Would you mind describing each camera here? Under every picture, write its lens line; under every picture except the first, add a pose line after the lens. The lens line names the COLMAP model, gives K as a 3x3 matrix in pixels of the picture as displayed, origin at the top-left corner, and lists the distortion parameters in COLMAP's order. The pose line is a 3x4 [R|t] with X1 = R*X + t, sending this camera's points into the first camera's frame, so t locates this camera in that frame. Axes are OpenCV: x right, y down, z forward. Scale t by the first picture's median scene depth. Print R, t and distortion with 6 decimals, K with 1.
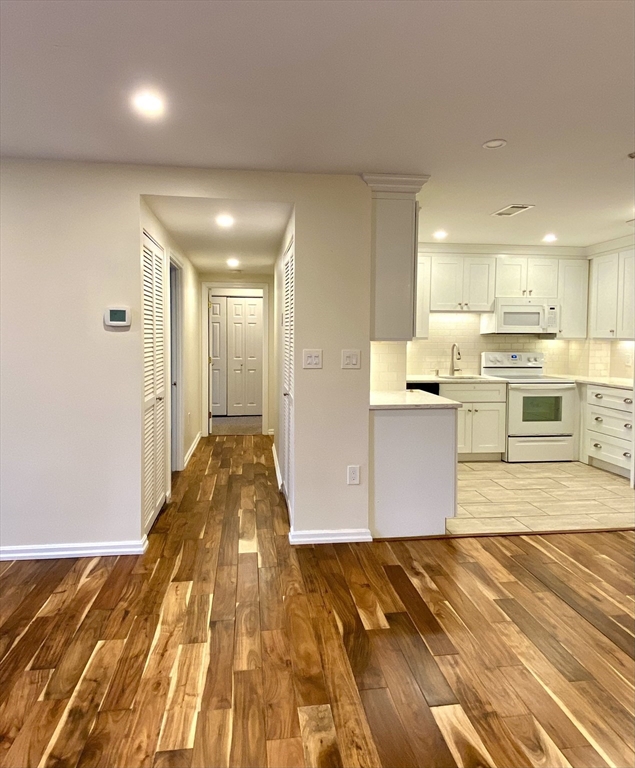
lens RADIAL K [[487.7, 0, 314.7], [0, 487.7, 382.7], [0, 0, 1]] dist [0.002894, 0.000288]
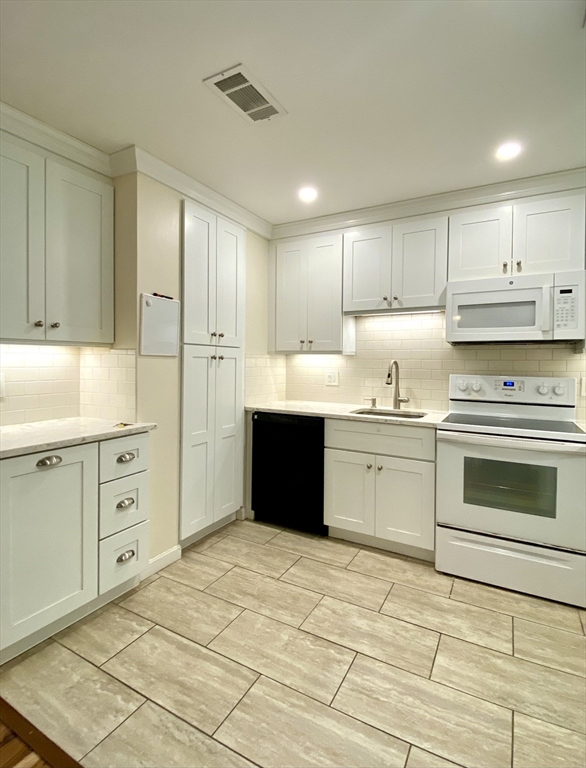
lens RADIAL K [[399.9, 0, 292.7], [0, 399.9, 382.3], [0, 0, 1]] dist [0.005086, -0.000138]
pose [[0.802579, 0.037457, -0.595369, 0.527132], [-0.057049, 0.998272, -0.014100, -0.036923], [0.593812, 0.045281, 0.803329, 0.515459]]
